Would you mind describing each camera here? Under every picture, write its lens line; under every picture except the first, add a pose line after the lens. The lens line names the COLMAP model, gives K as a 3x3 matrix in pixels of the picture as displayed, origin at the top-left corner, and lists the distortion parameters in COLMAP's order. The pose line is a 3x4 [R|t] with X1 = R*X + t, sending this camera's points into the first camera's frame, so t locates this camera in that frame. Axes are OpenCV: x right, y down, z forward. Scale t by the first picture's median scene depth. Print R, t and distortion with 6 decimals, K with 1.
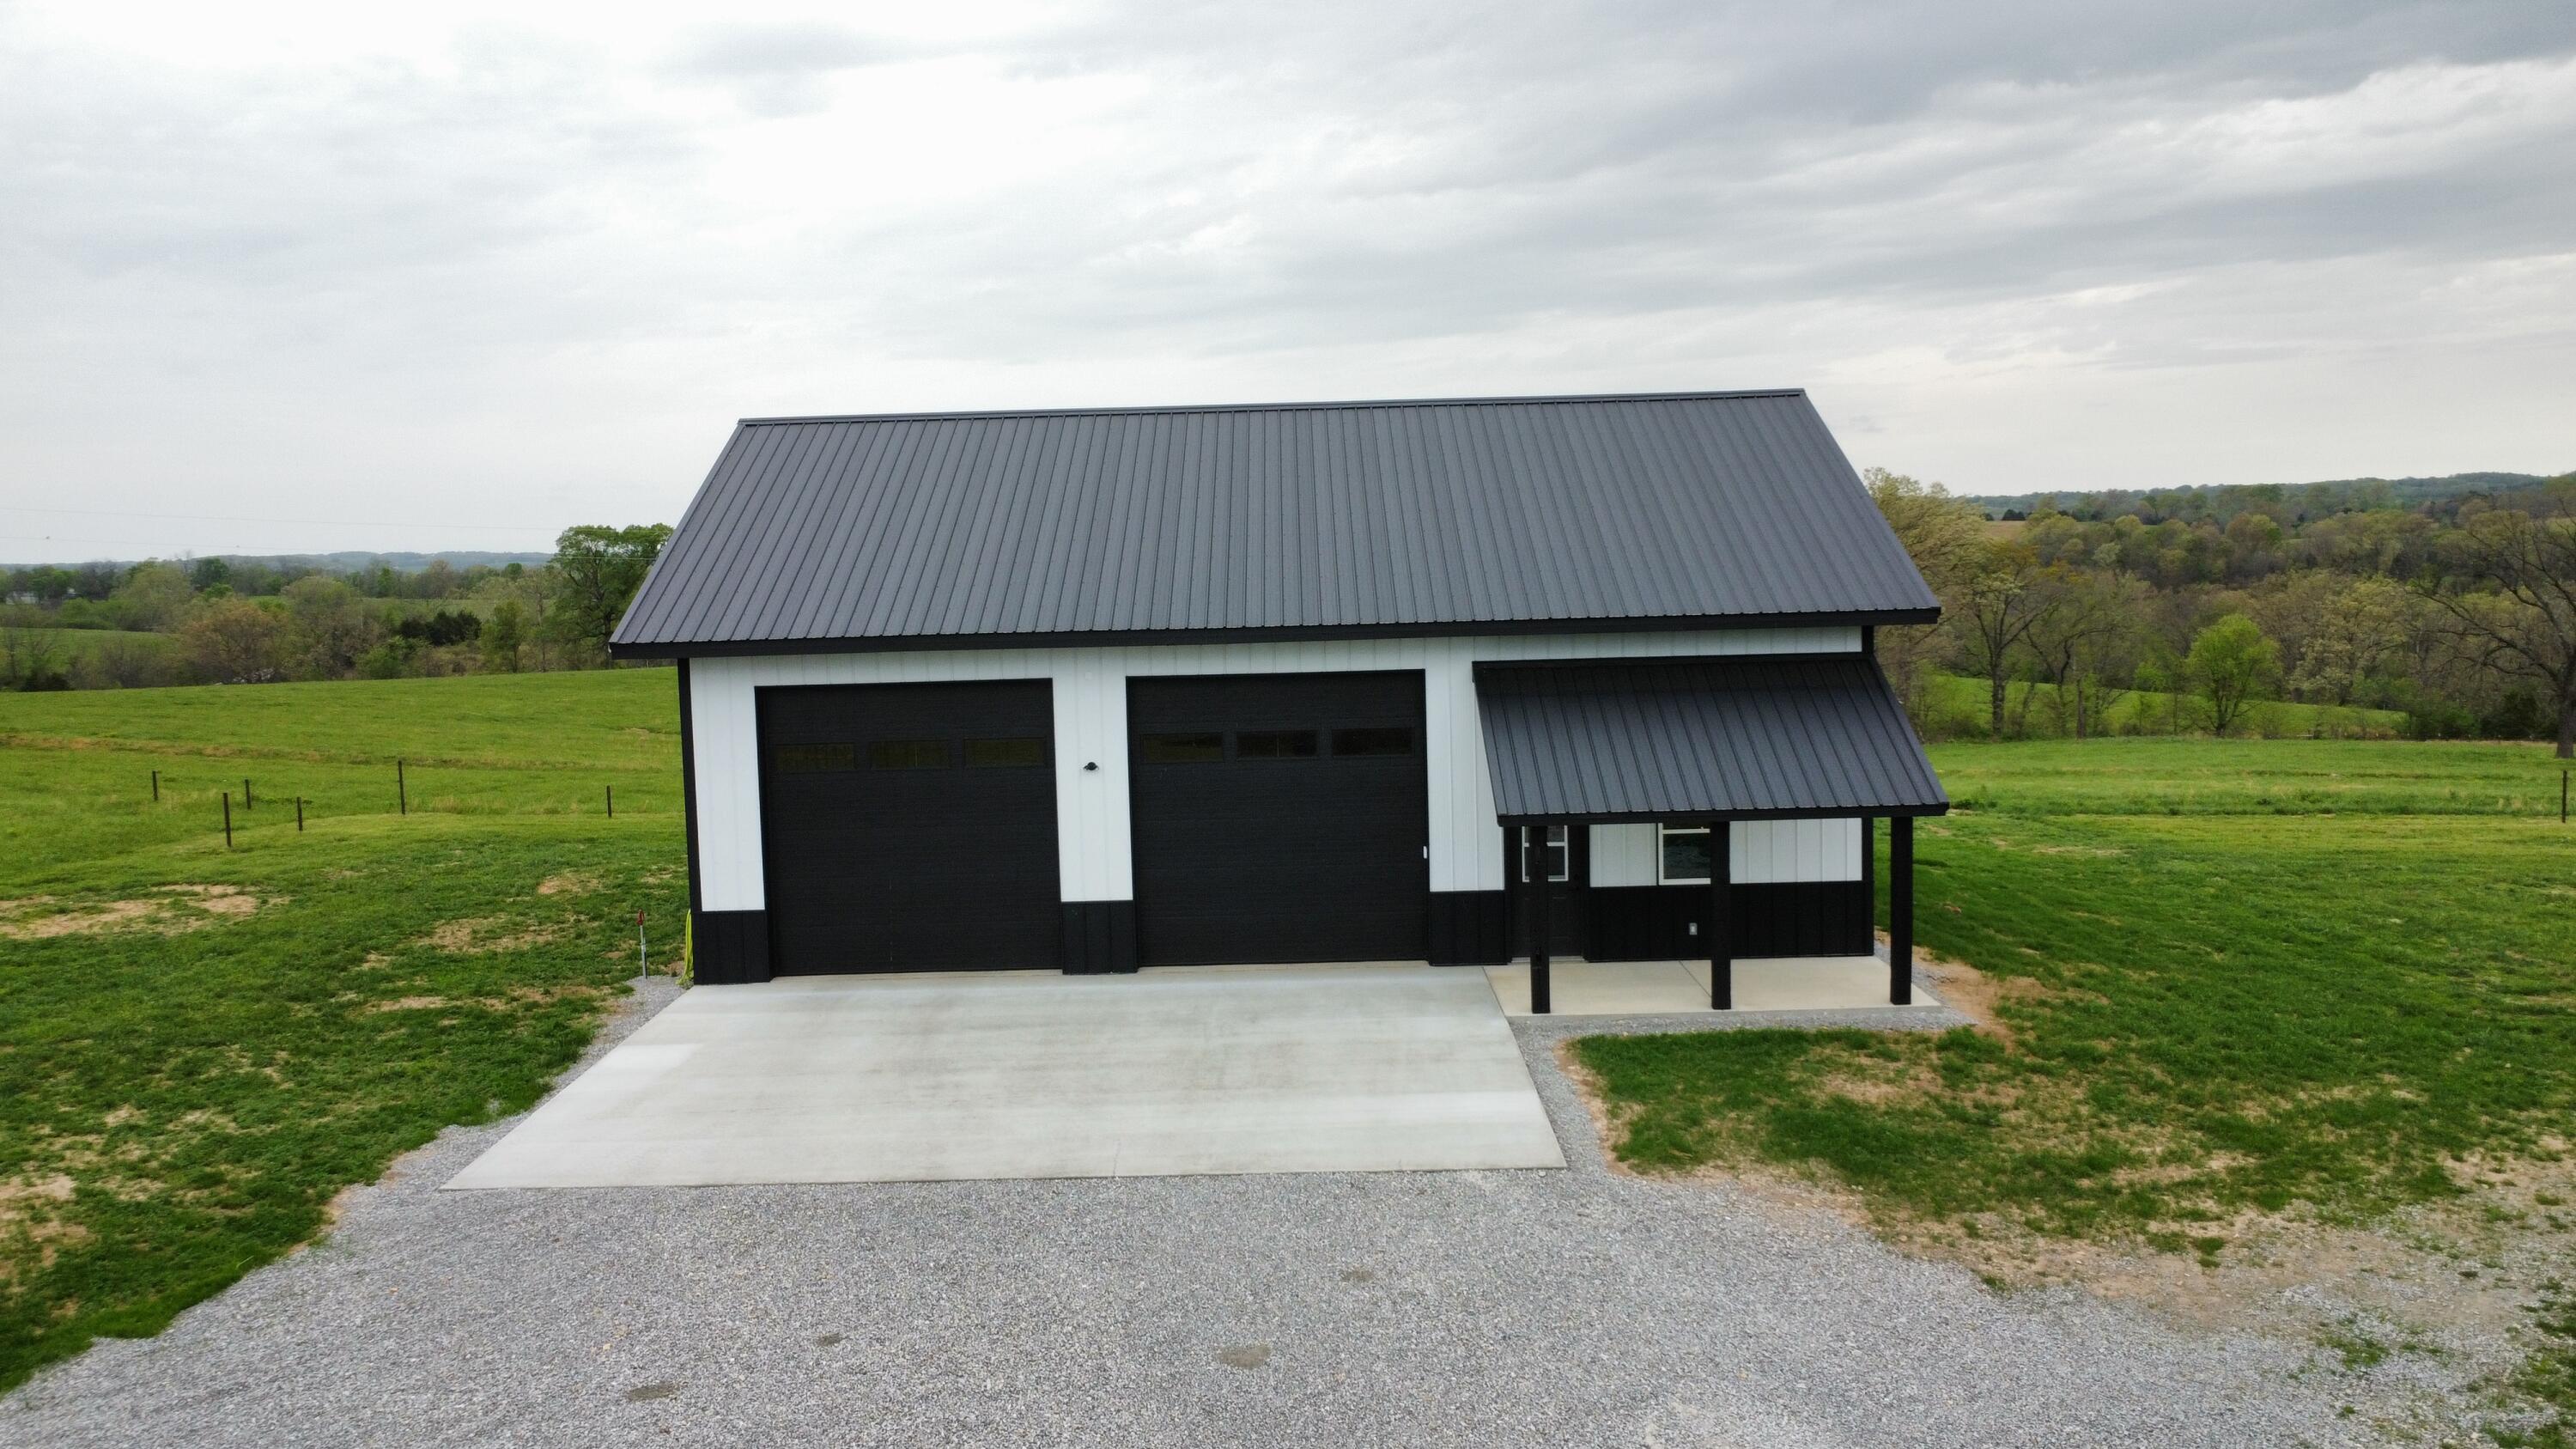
lens RADIAL K [[1939.0, 0, 1279.1], [0, 1939.0, 721.1], [0, 0, 1]] dist [0.004063, -0.005075]
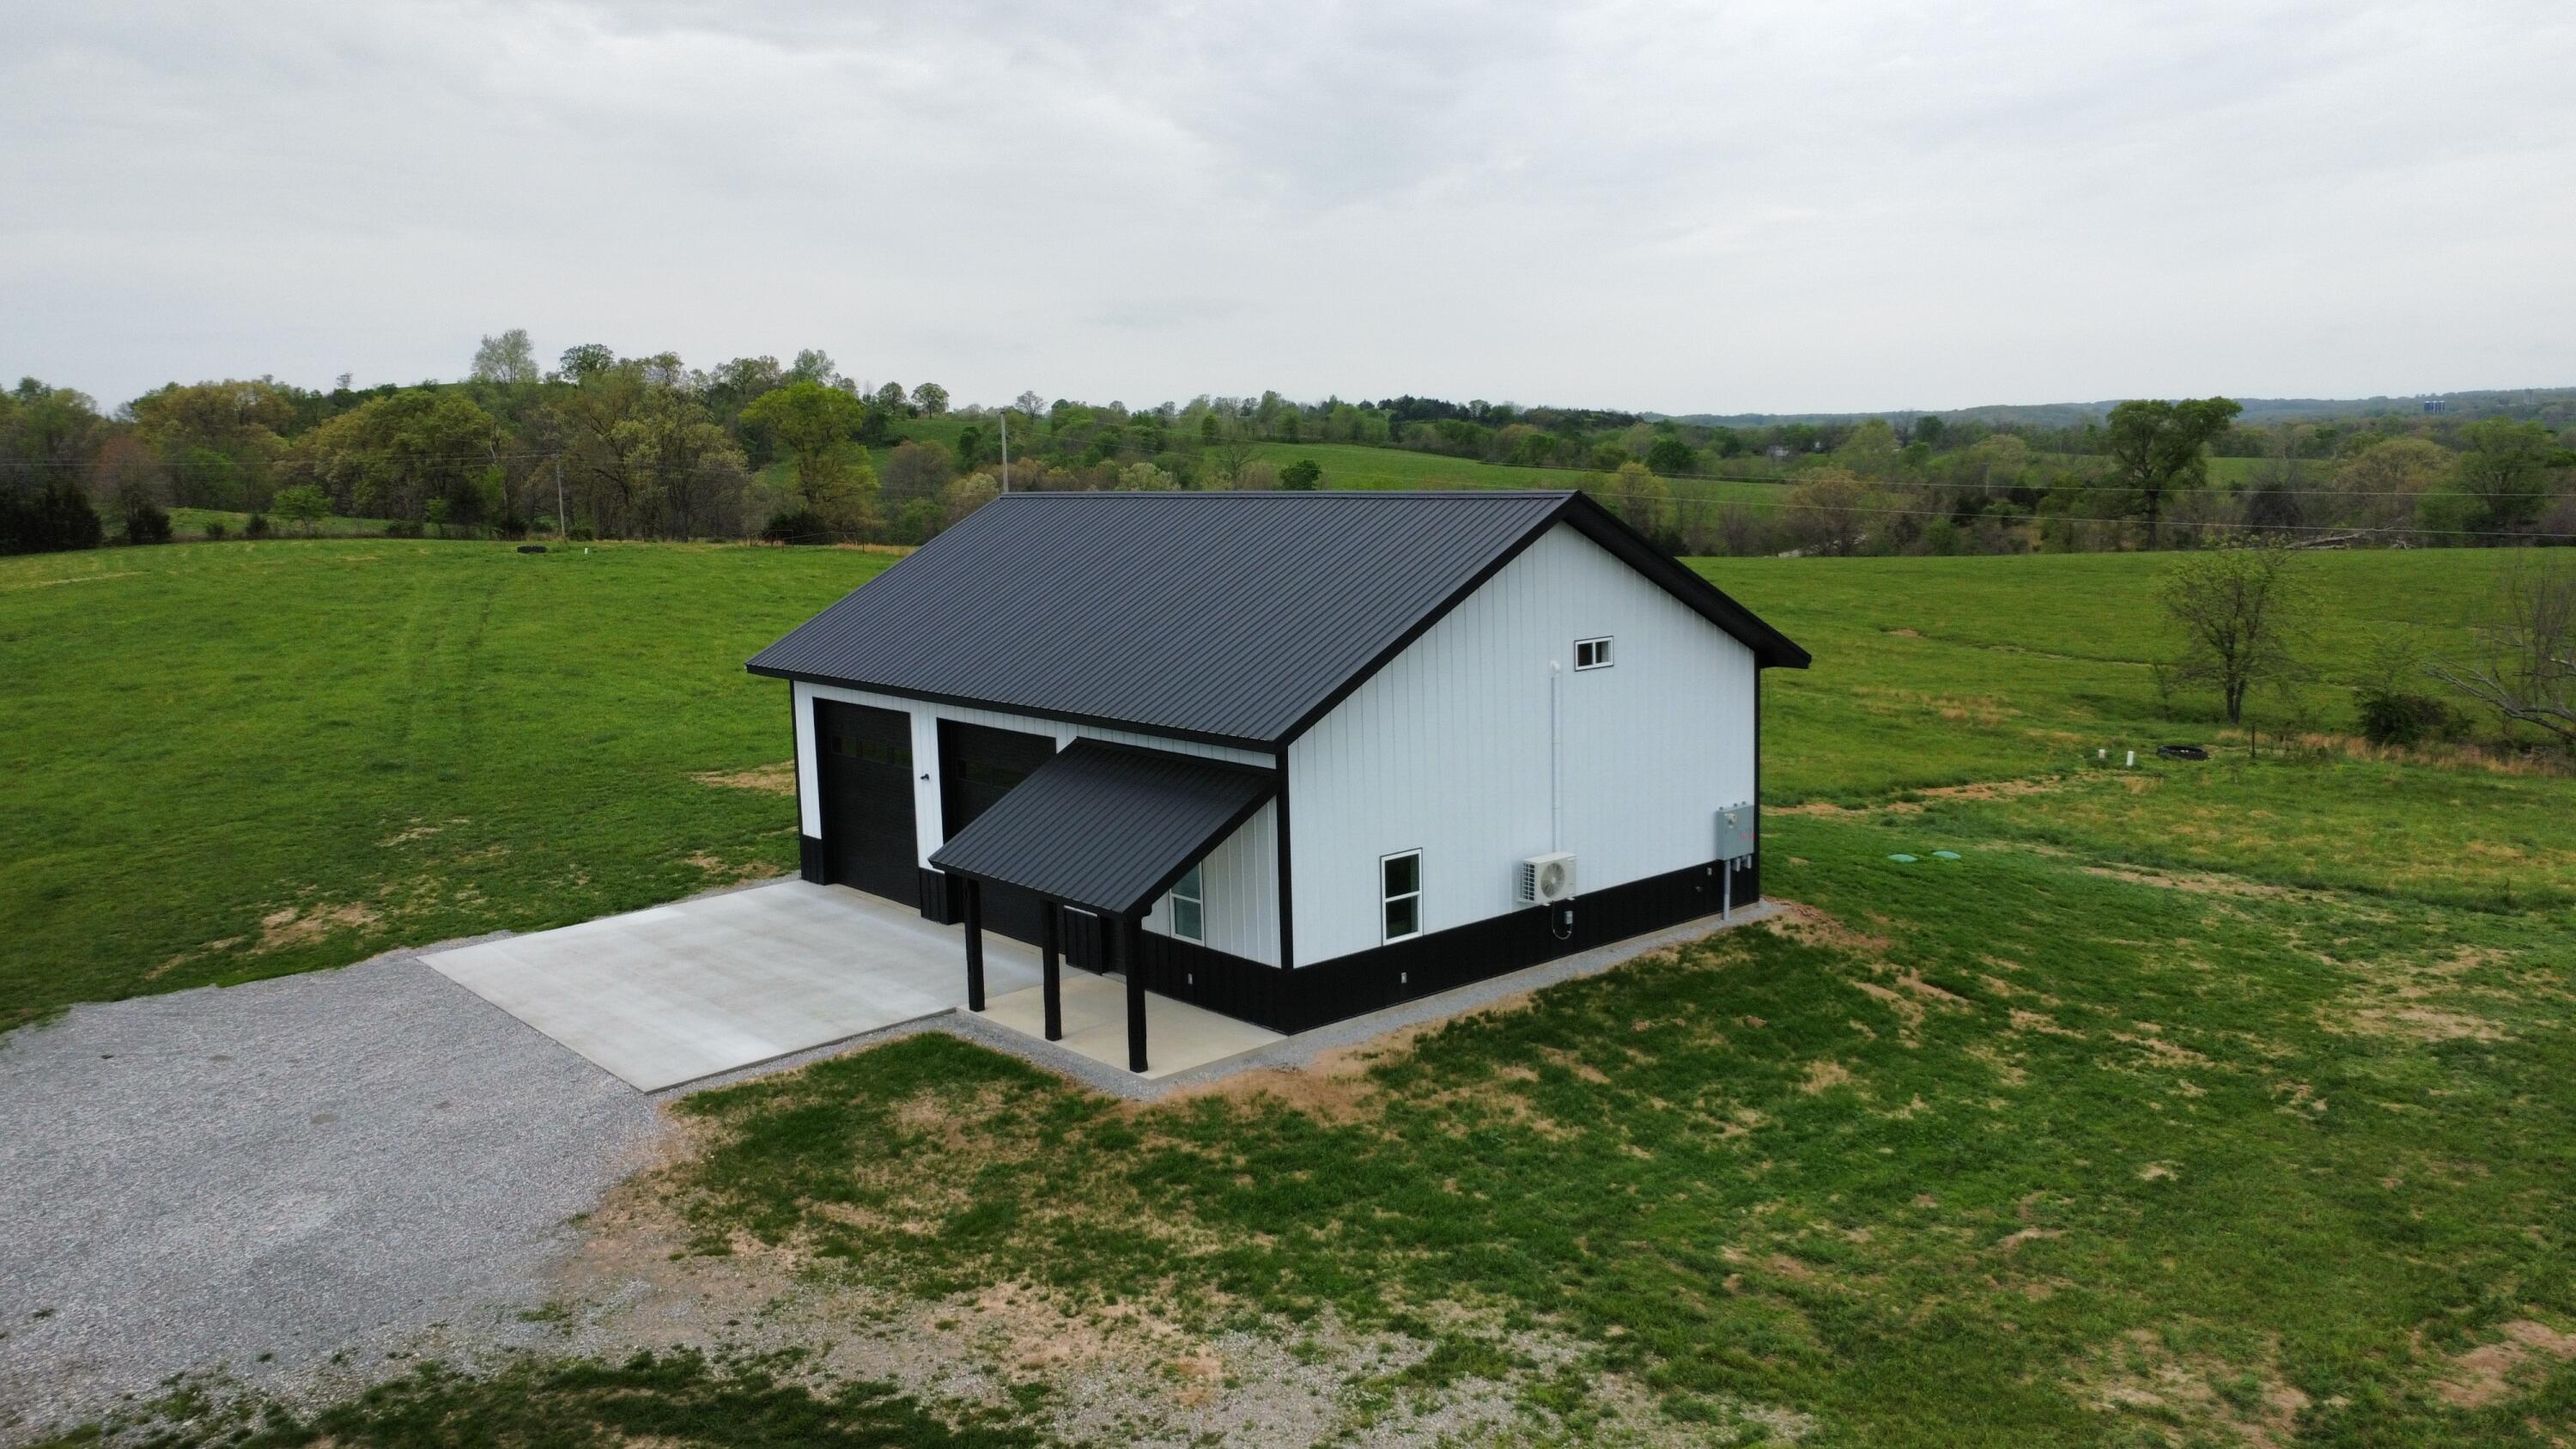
lens RADIAL K [[1939.0, 0, 1285.0], [0, 1939.0, 719.3], [0, 0, 1]] dist [0.004063, -0.005075]
pose [[0.657852, 0.115292, -0.744270, 1.128206], [-0.057574, 0.993020, 0.102936, -0.179657], [0.750943, -0.024866, 0.659898, 0.255280]]
